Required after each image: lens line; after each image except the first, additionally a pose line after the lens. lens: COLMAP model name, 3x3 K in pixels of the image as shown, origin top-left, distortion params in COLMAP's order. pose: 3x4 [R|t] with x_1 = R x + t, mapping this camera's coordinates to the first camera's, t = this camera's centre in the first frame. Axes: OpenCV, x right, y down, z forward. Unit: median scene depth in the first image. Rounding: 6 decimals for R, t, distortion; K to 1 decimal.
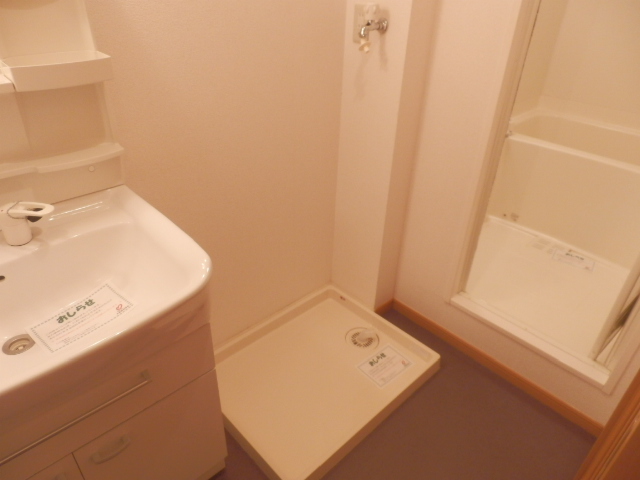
lens RADIAL K [[450.3, 0, 319.6], [0, 450.3, 239.8], [0, 0, 1]] dist [-0.001303, -0.007706]
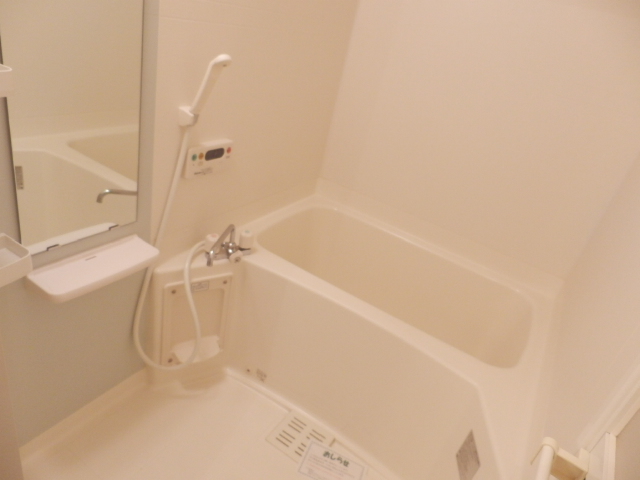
lens RADIAL K [[450.3, 0, 320.1], [0, 450.3, 240.4], [0, 0, 1]] dist [-0.001303, -0.007706]
pose [[0.953170, 0.023335, 0.301533, 0.324583], [-0.011383, 0.999080, -0.041335, -0.222916], [-0.302220, 0.035967, 0.952559, 0.369578]]
